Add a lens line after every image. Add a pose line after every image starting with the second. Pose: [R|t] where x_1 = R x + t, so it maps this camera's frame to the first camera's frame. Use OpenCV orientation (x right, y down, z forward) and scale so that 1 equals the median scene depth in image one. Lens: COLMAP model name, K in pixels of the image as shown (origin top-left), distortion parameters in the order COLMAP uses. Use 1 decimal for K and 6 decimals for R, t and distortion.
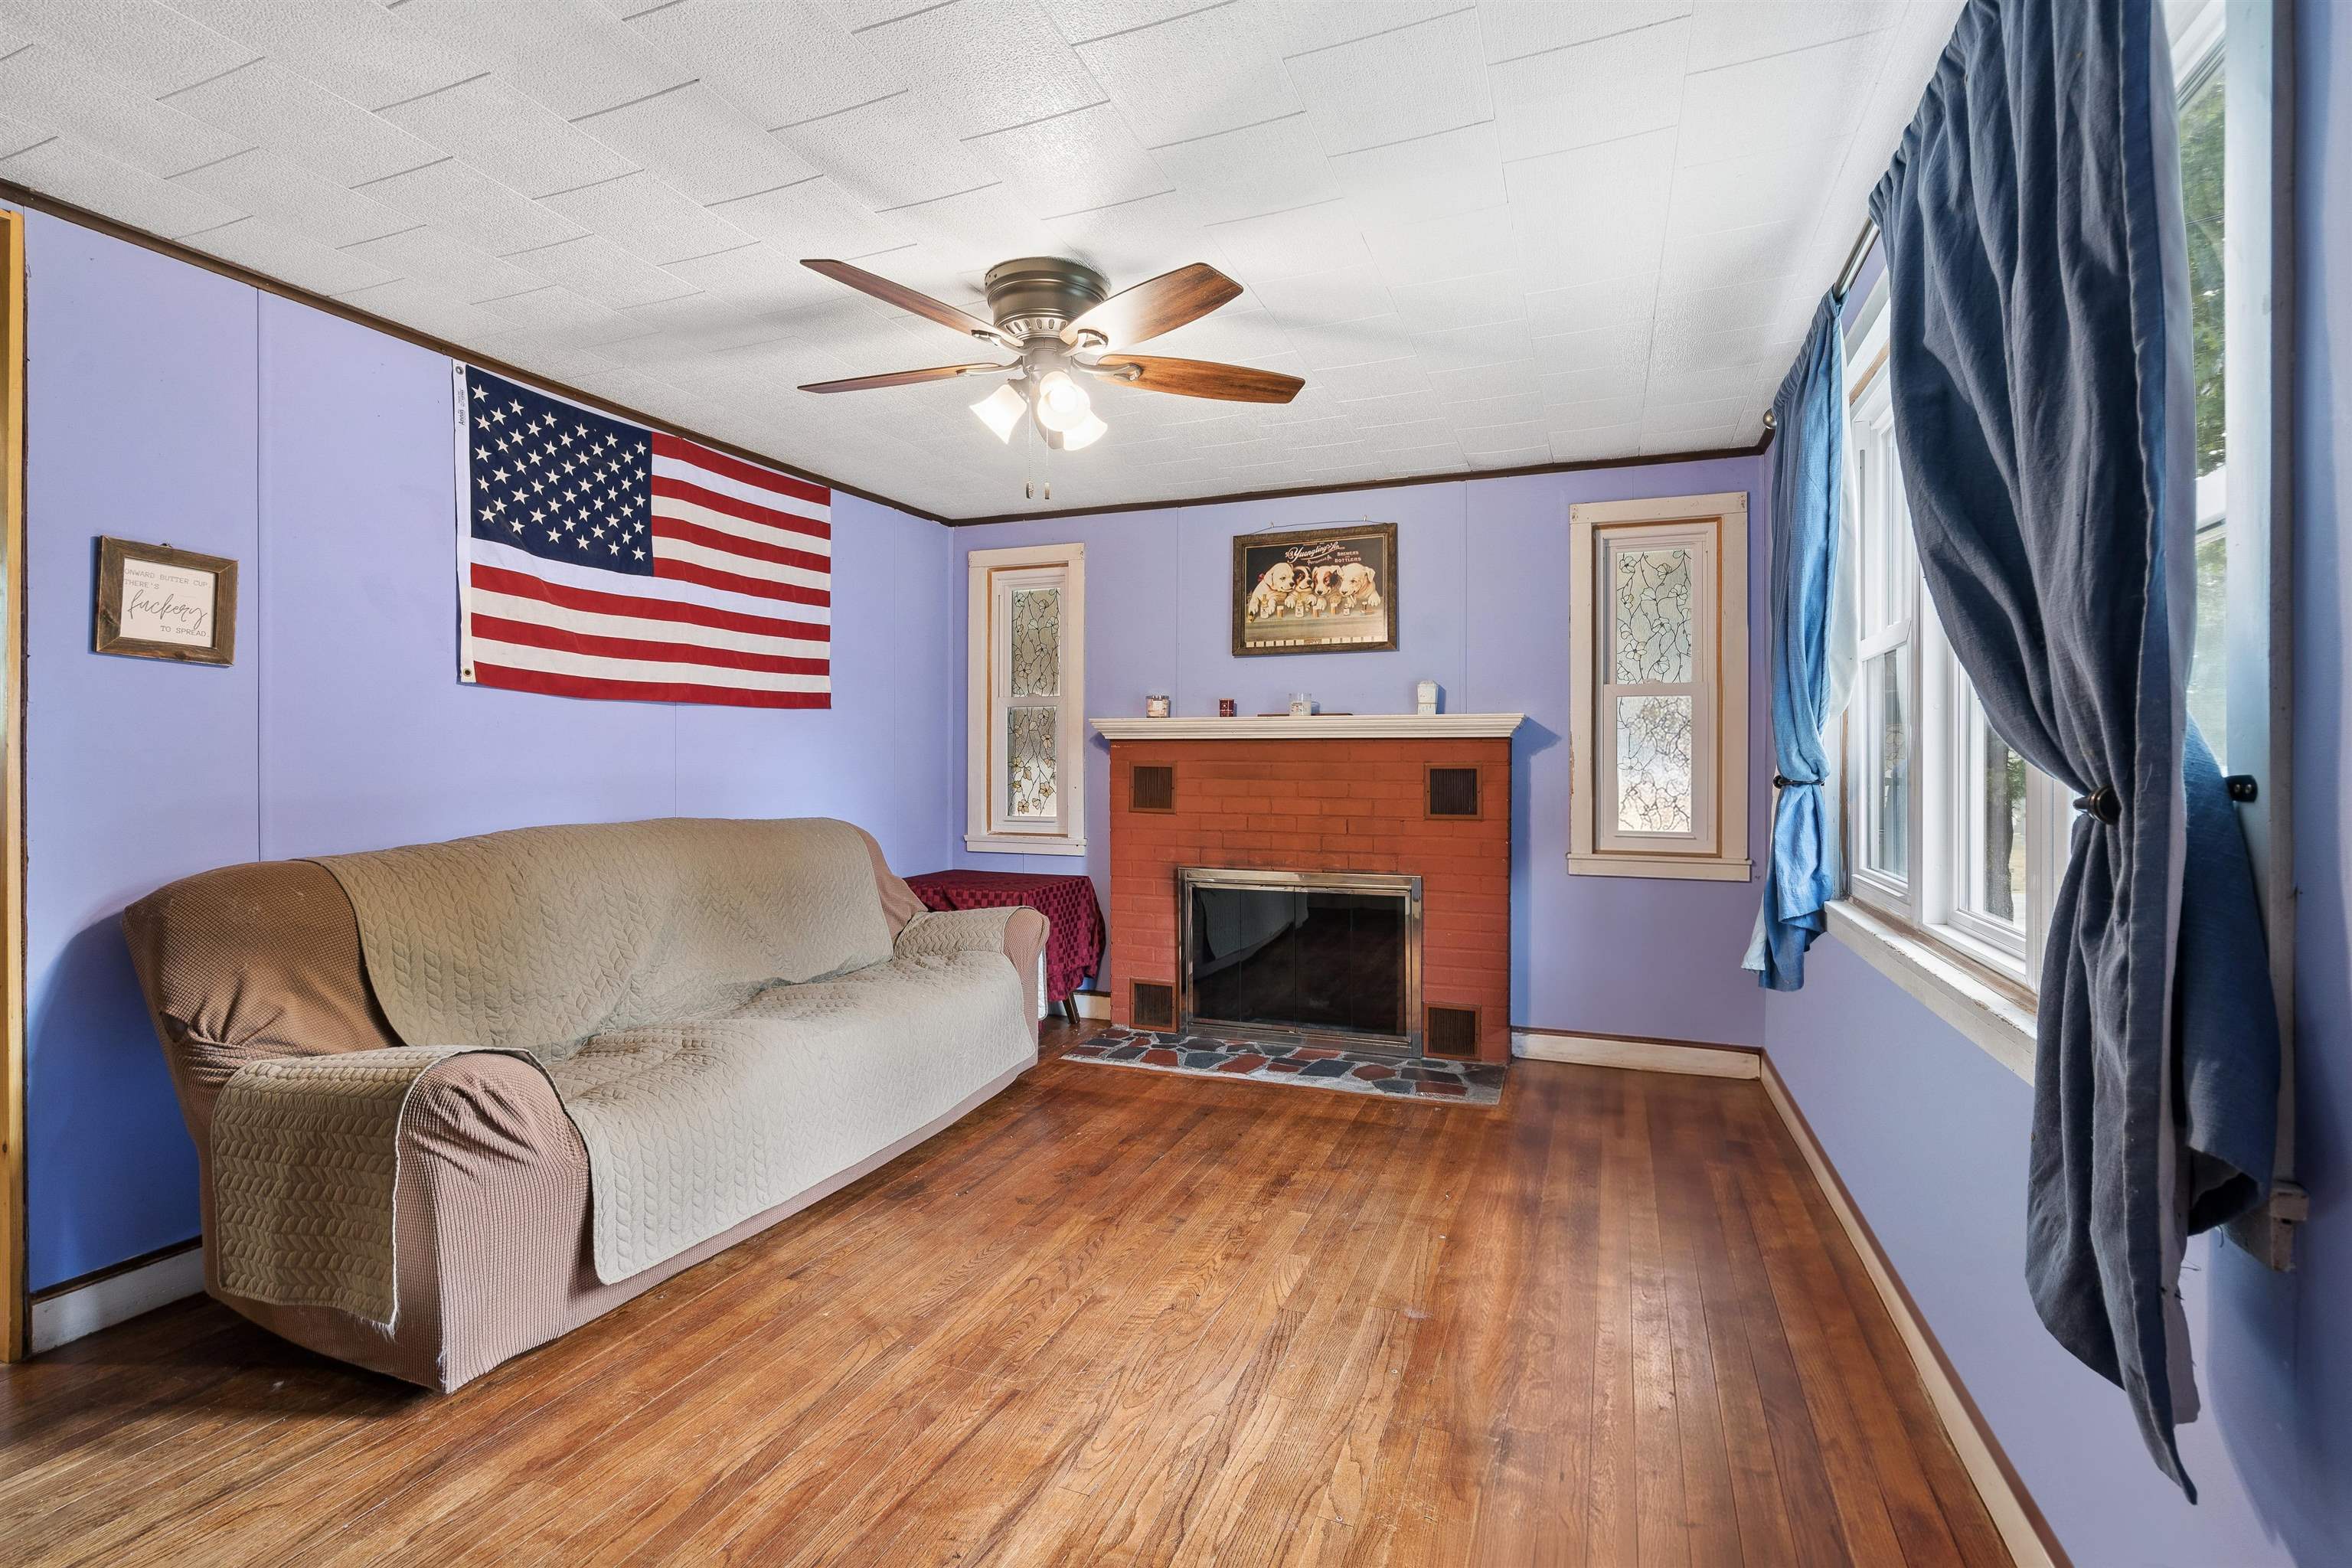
lens RADIAL K [[1070.8, 0, 1171.4], [0, 1070.8, 766.9], [0, 0, 1]] dist [-0.004983, -0.000083]
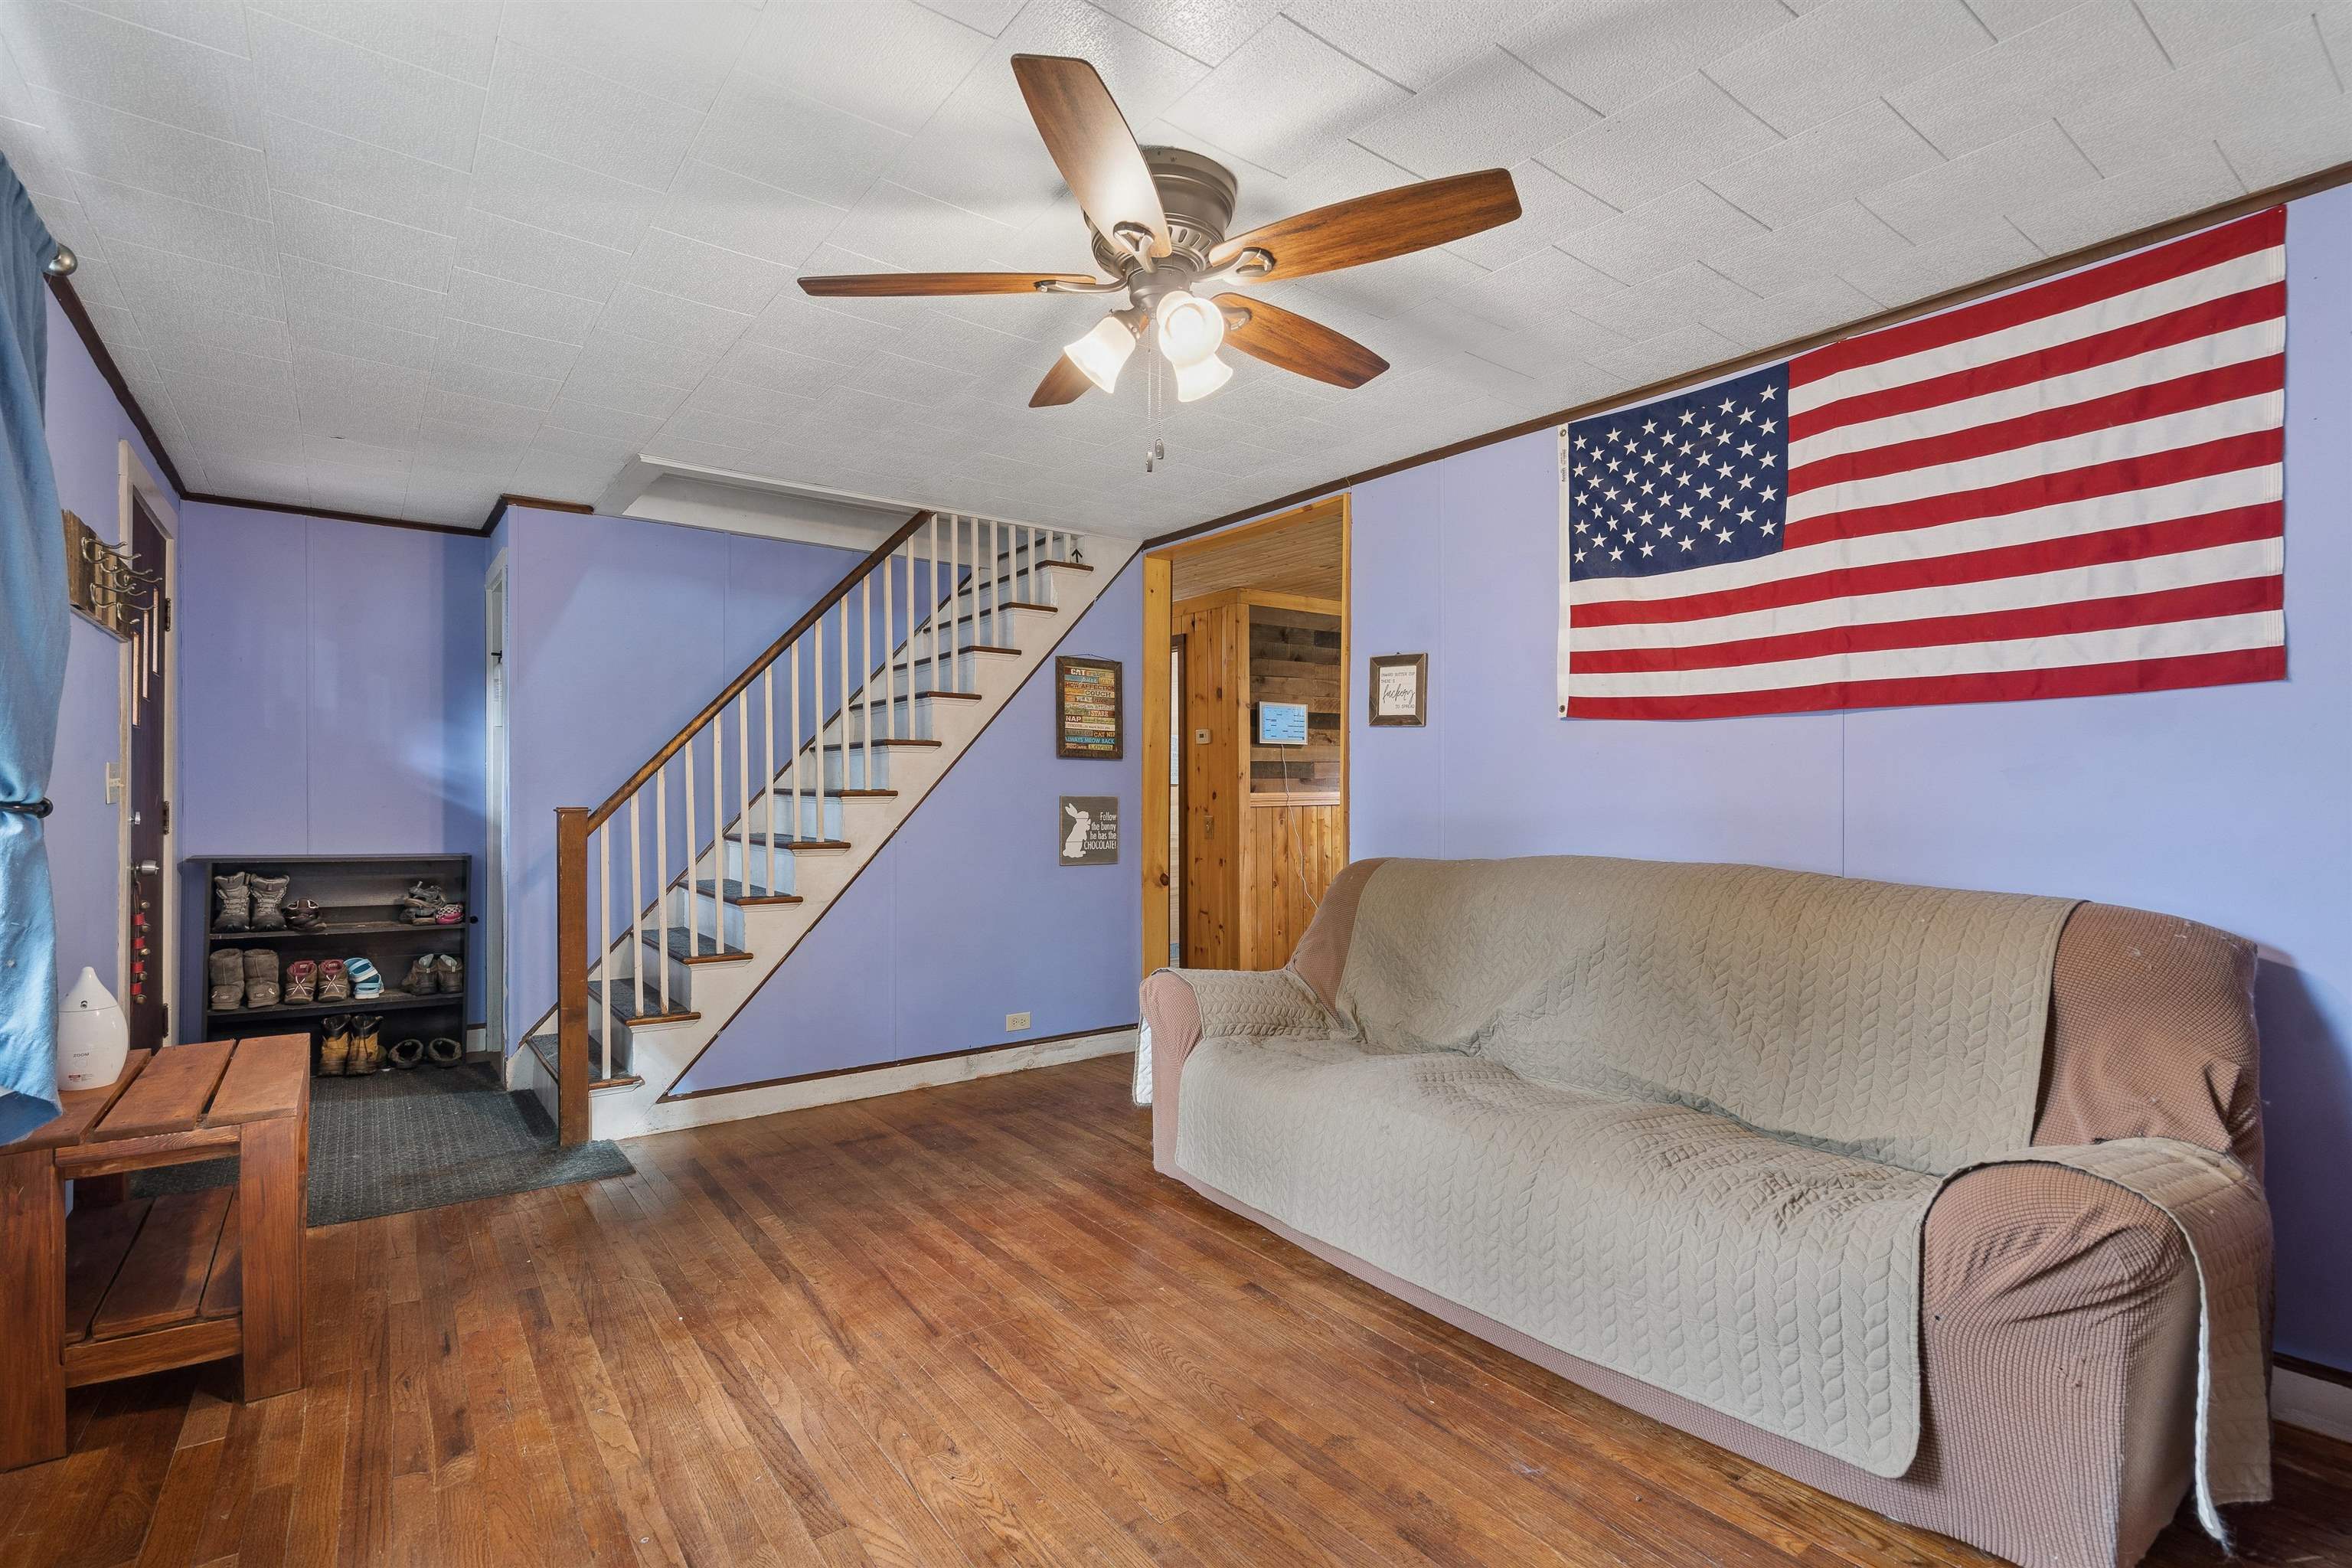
lens RADIAL K [[1095.2, 0, 1172.5], [0, 1095.2, 788.7], [0, 0, 1]] dist [-0.001606, -0.000003]
pose [[-0.520624, 0.000026, -0.853786, 0.424857], [-0.006532, 0.999971, 0.004014, -0.007424], [0.853761, 0.007667, -0.520608, 1.059283]]
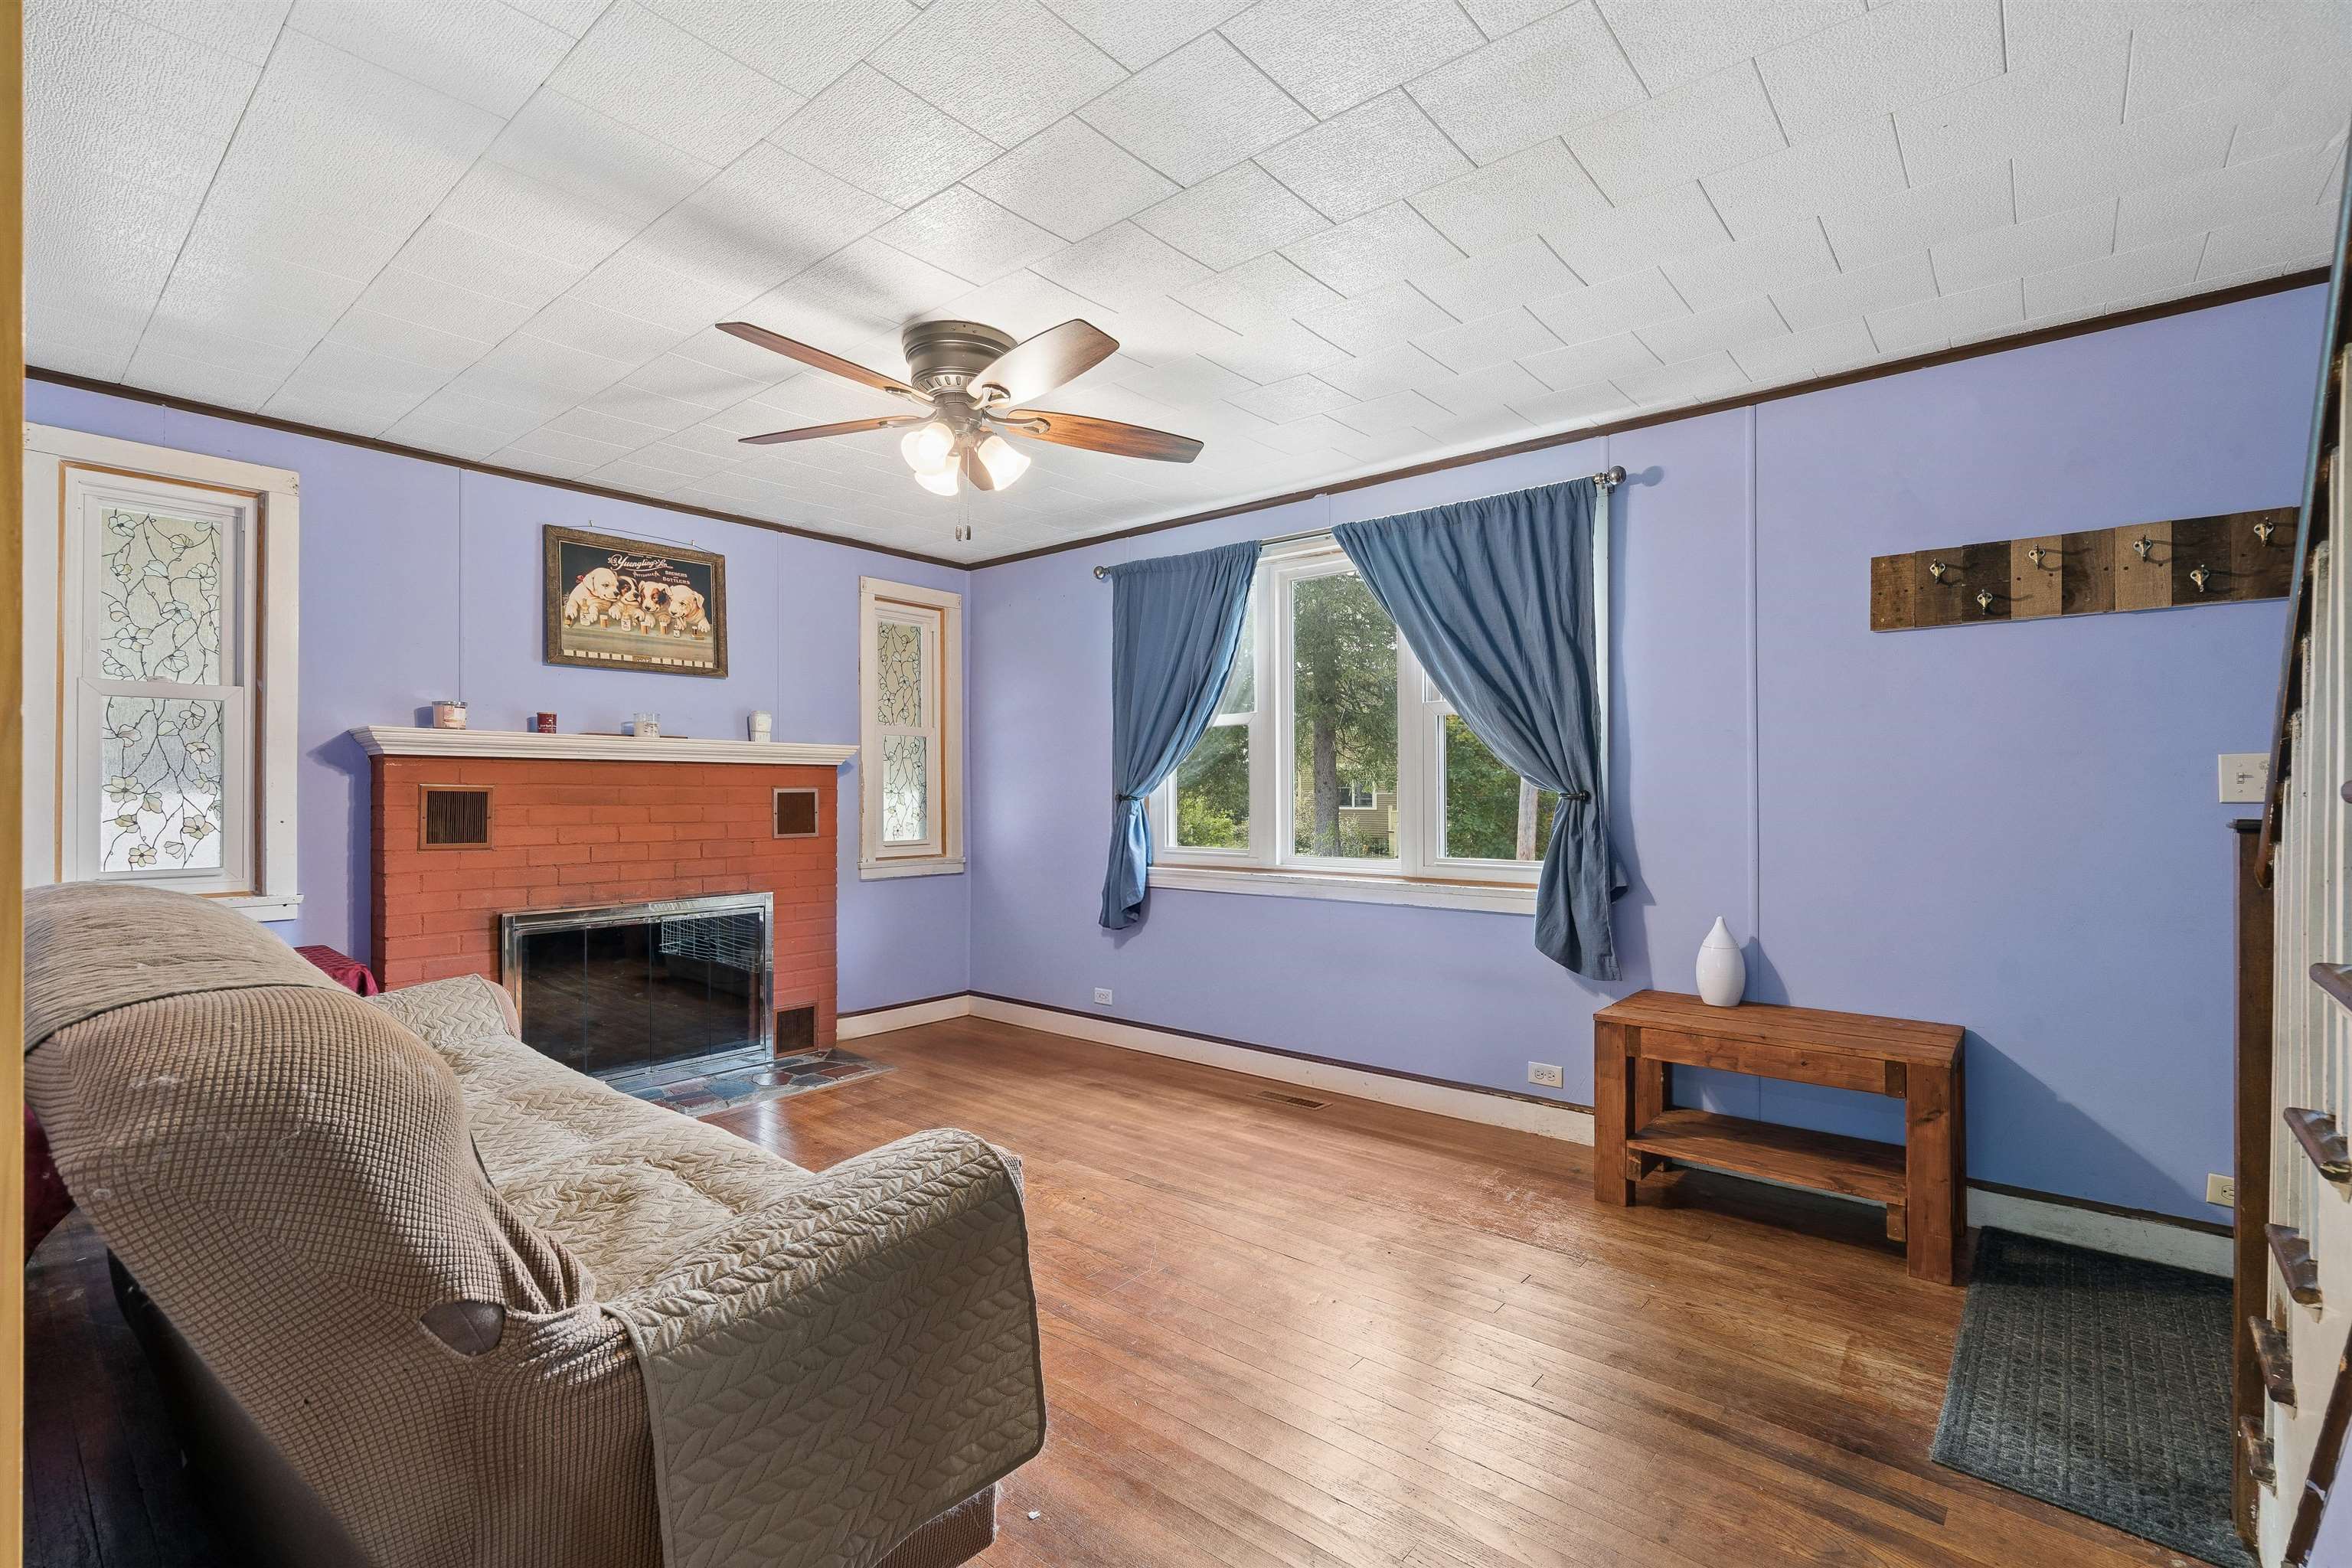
lens RADIAL K [[1058.2, 0, 1171.2], [0, 1058.2, 783.8], [0, 0, 1]] dist [-0.002037, -0.000180]
pose [[0.317378, 0.006286, 0.948278, -0.793520], [0.004894, 0.999954, -0.008267, 0.004492], [-0.948286, 0.007265, 0.317333, 0.339901]]
